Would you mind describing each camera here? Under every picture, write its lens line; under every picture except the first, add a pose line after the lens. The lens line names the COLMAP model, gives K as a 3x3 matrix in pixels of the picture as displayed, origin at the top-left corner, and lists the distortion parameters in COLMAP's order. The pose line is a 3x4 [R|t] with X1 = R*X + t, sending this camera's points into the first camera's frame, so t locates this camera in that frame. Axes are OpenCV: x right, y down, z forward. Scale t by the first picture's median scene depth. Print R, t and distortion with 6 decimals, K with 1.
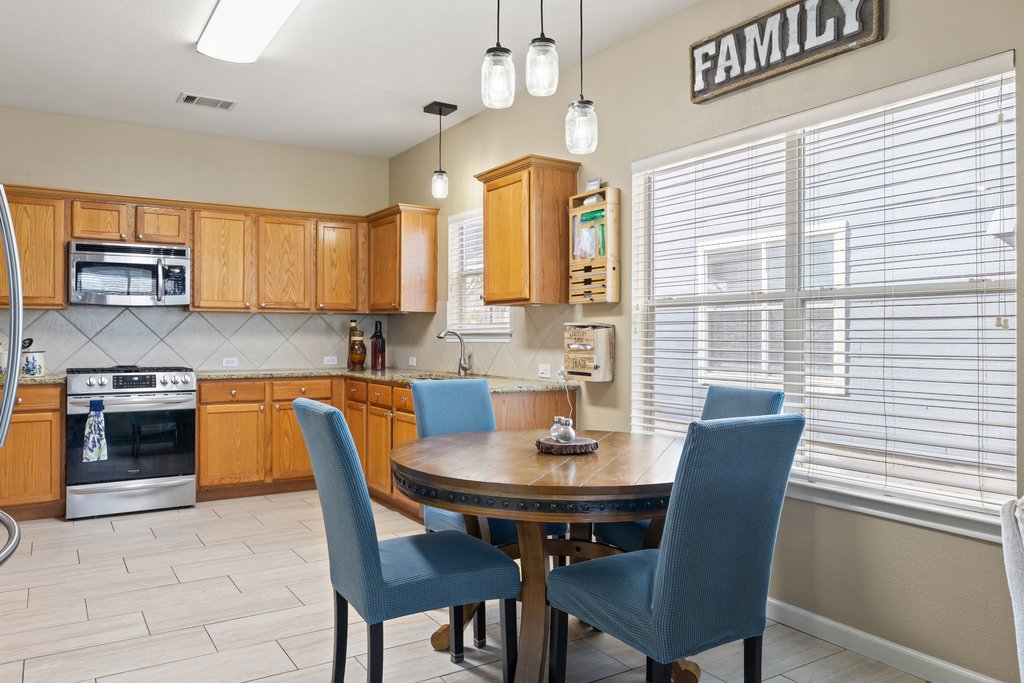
lens RADIAL K [[733.8, 0, 507.9], [0, 733.8, 336.8], [0, 0, 1]] dist [-0.010511, -0.000750]
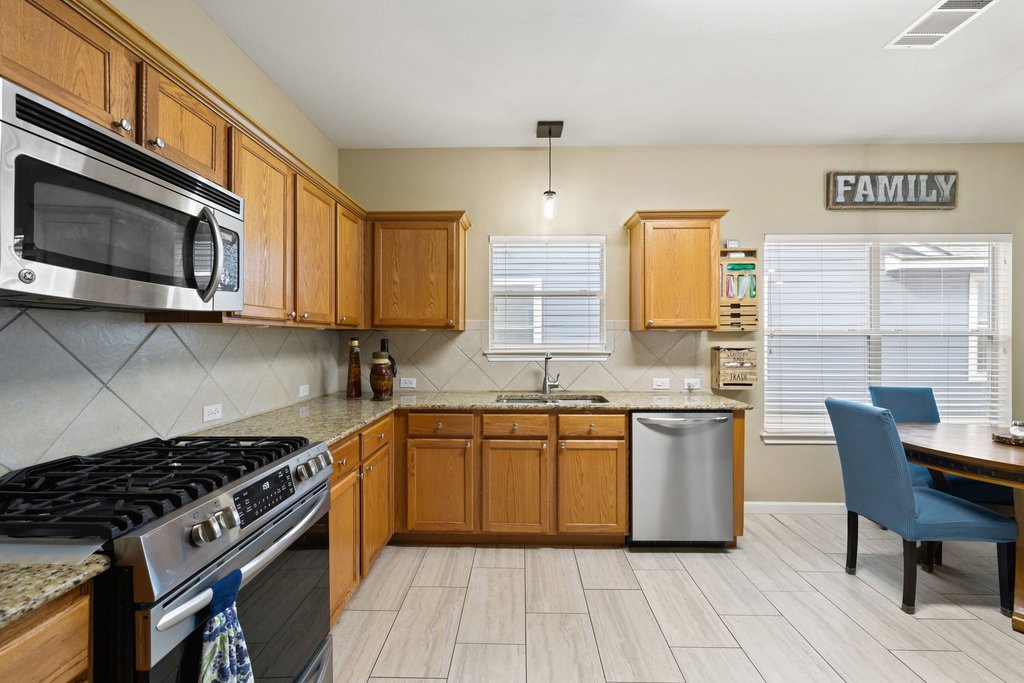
lens RADIAL K [[432.1, 0, 513.0], [0, 432.1, 341.4], [0, 0, 1]] dist [0.001011, -0.000030]
pose [[0.551304, -0.006854, 0.834276, -0.798580], [0.000736, 0.999970, 0.007729, -0.035071], [-0.834304, -0.003647, 0.551292, 0.931598]]
